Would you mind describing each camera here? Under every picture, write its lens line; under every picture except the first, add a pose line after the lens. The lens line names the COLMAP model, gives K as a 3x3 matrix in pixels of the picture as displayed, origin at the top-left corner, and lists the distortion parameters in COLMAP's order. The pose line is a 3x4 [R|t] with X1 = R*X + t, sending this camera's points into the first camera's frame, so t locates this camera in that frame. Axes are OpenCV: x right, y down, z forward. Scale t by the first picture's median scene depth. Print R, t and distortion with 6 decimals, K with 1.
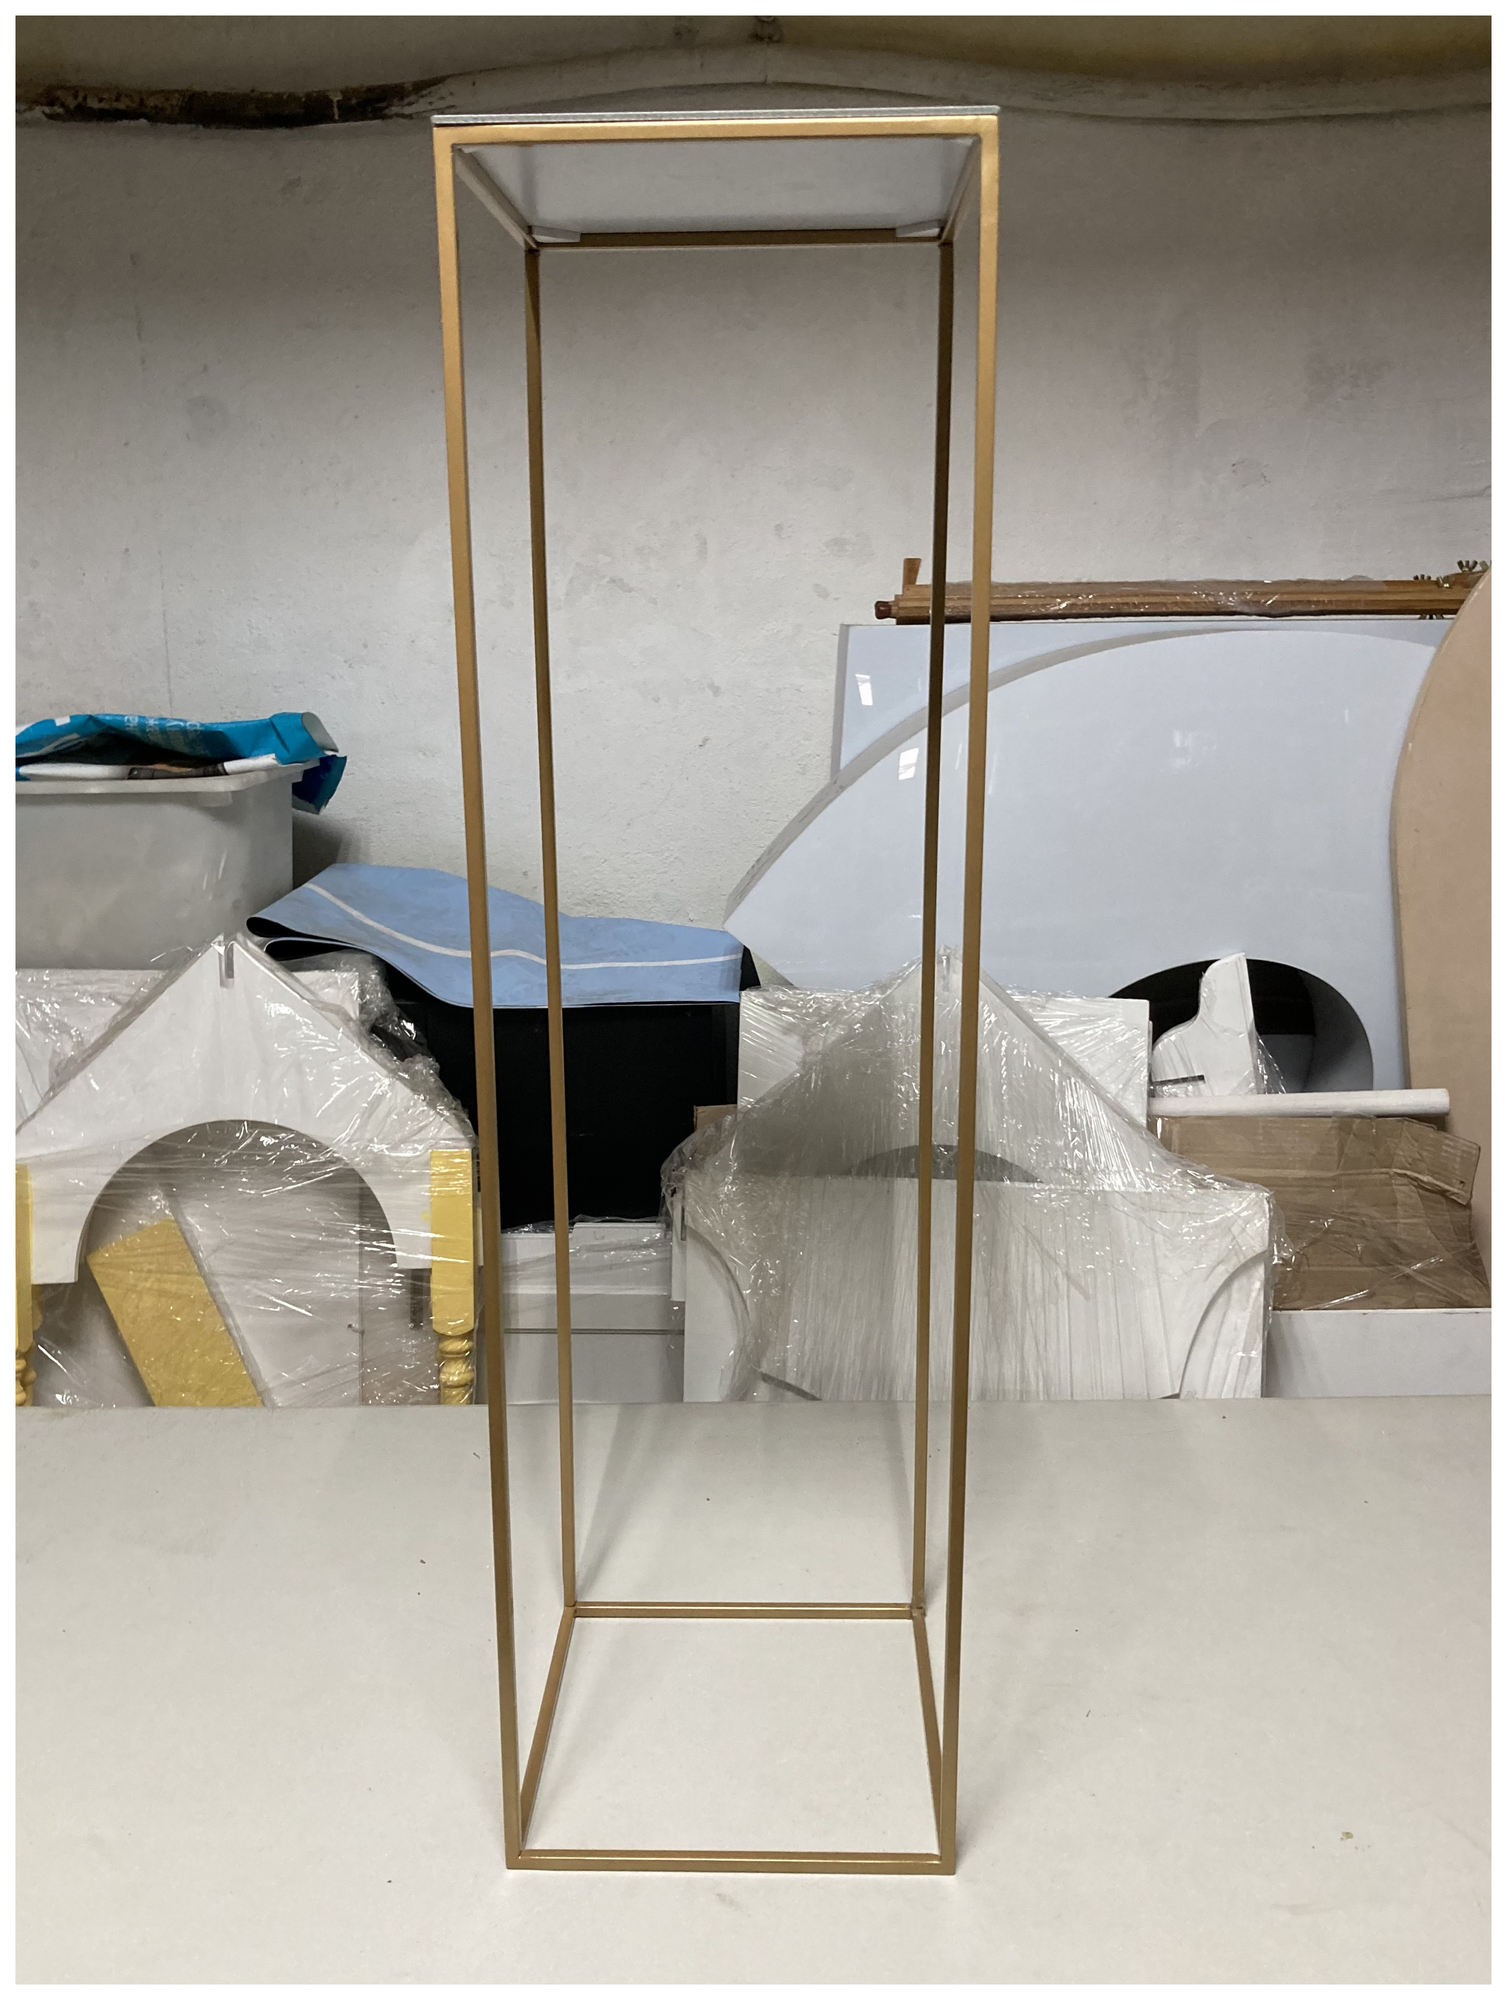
lens RADIAL K [[1599.0, 0, 753.0], [0, 1599.0, 903.7], [0, 0, 1]] dist [-0.008505, 0.003890]
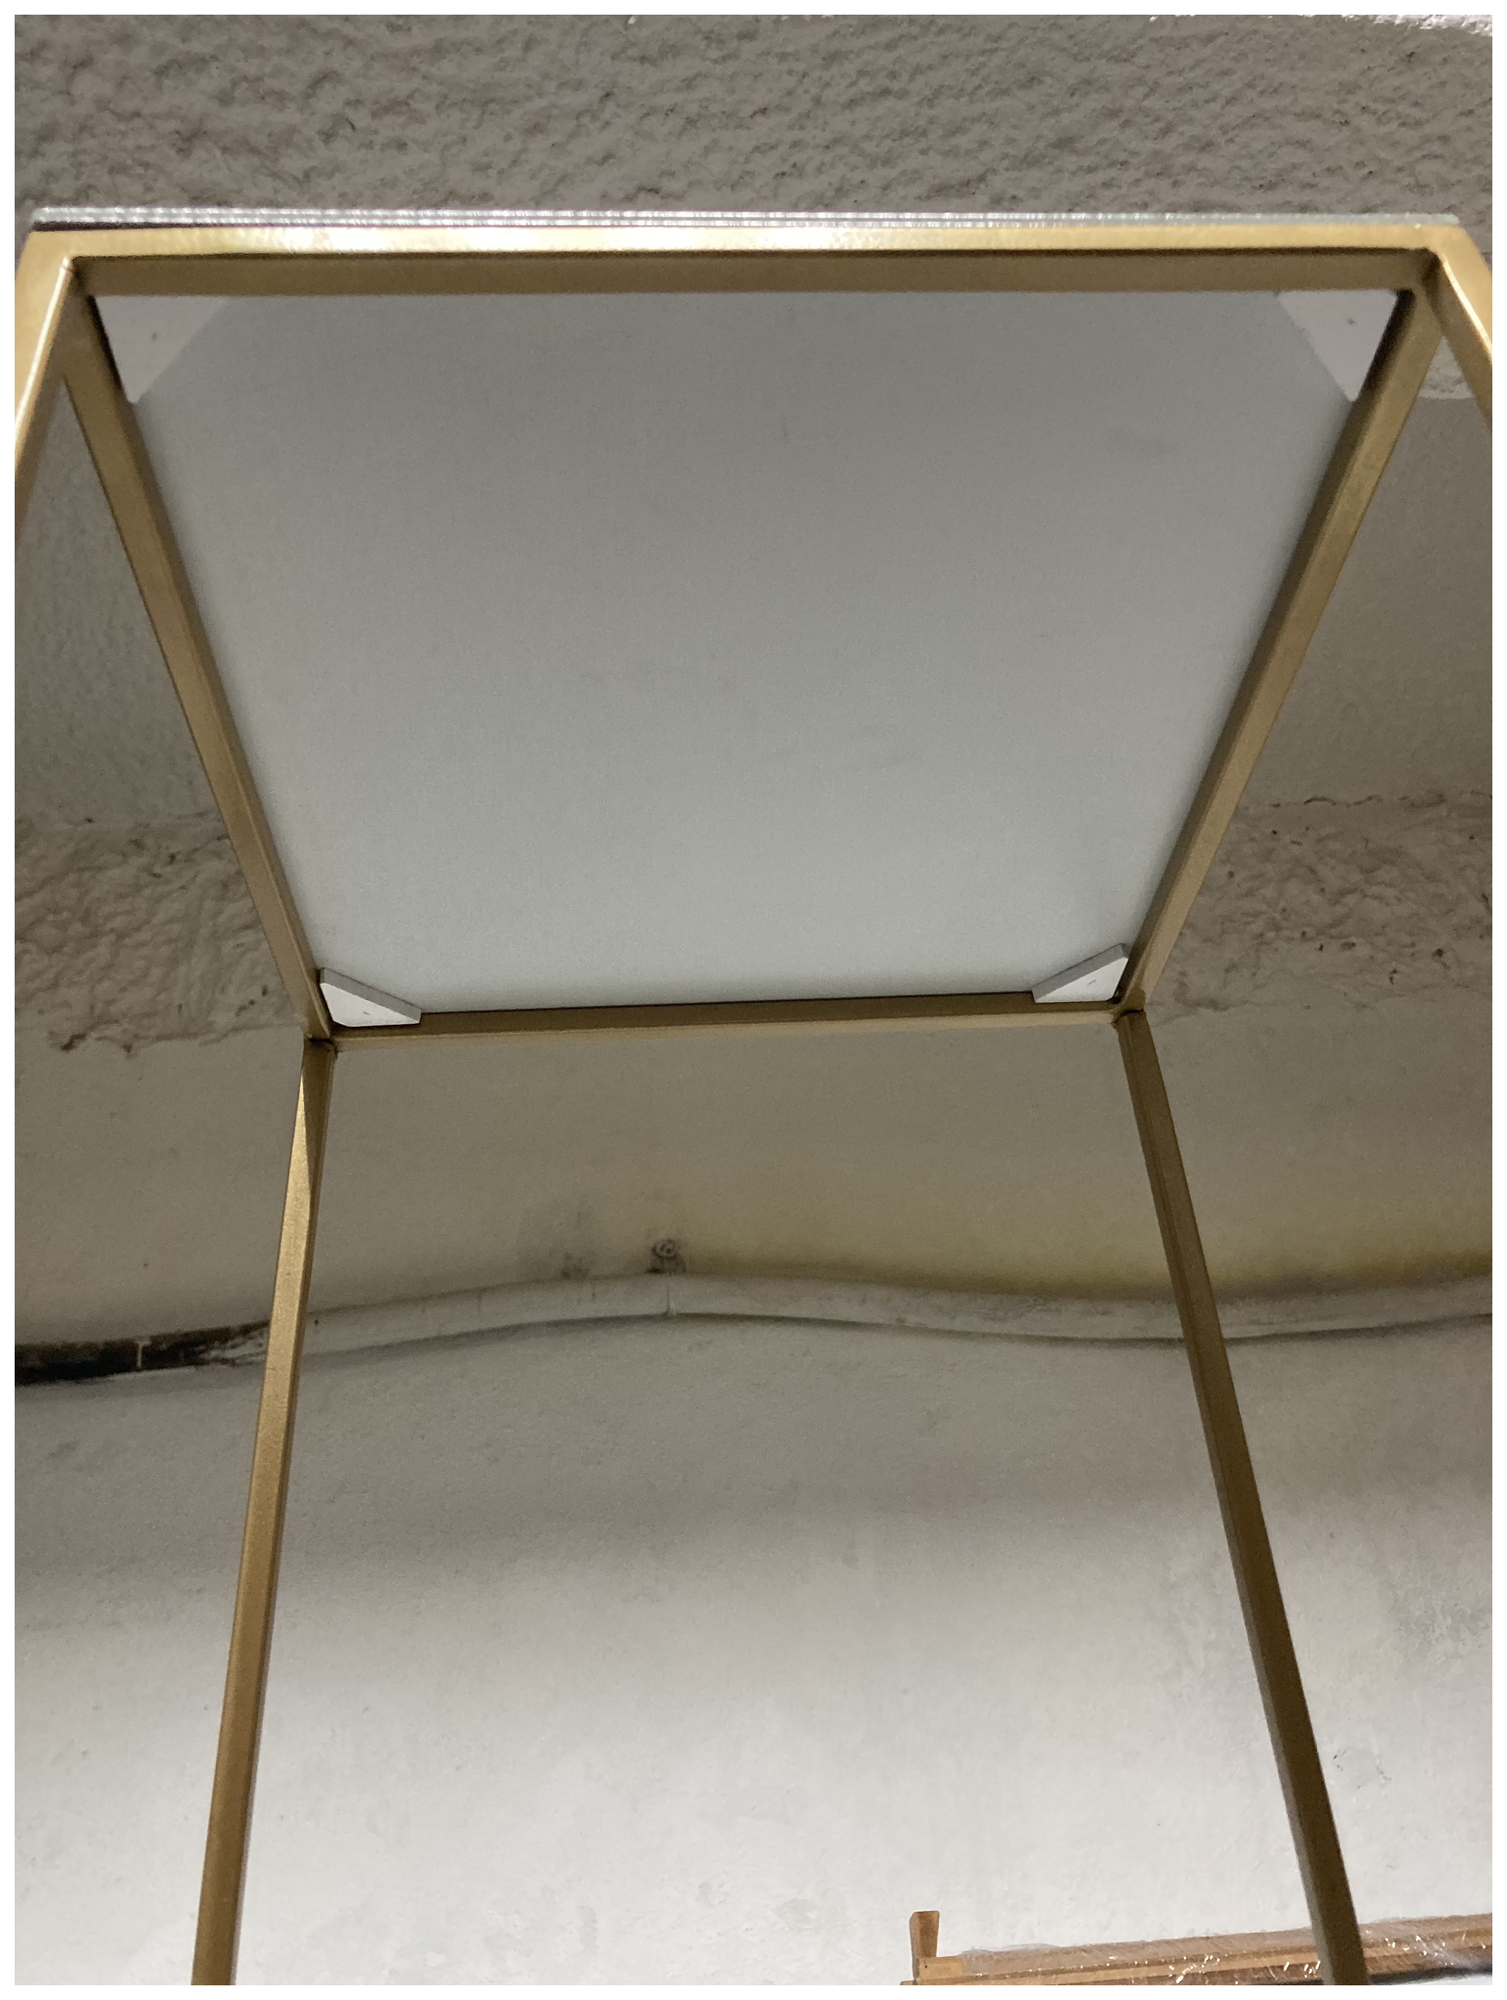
lens RADIAL K [[1640.1, 0, 770.2], [0, 1640.1, 1002.4], [0, 0, 1]] dist [0.004620, 0.002580]
pose [[0.995447, -0.007235, 0.095047, -0.019552], [0.071643, 0.714506, -0.695952, -0.020741], [-0.062876, 0.699592, 0.711770, 0.256664]]
